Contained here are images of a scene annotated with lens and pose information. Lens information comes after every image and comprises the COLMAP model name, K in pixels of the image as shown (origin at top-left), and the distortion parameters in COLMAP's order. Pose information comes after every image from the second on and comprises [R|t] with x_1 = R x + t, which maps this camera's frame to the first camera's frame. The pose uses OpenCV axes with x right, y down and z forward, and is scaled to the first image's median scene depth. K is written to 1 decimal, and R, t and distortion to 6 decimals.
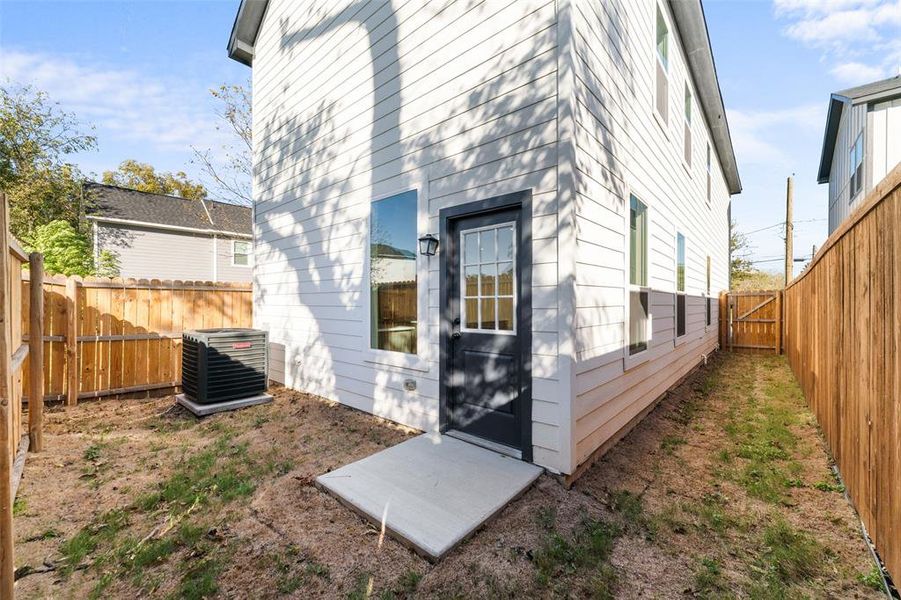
lens RADIAL K [[360.5, 0, 448.3], [0, 360.5, 302.5], [0, 0, 1]] dist [-0.000238, -0.000005]
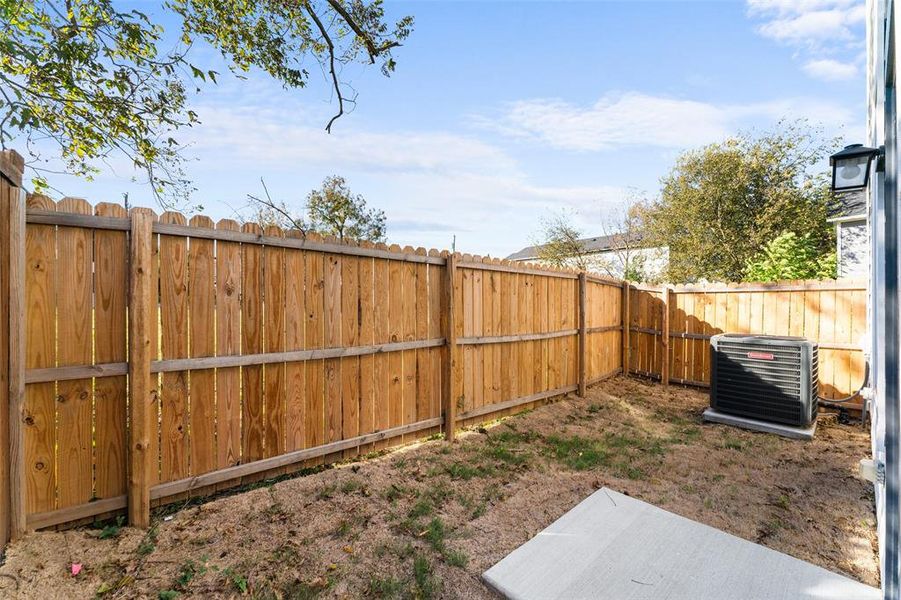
lens RADIAL K [[360.5, 0, 448.3], [0, 360.5, 302.5], [0, 0, 1]] dist [-0.000238, -0.000005]
pose [[-0.137852, -0.014992, -0.990339, 0.366680], [-0.007293, 0.999874, -0.014121, 0.014717], [0.990426, 0.005276, -0.137944, 0.432751]]
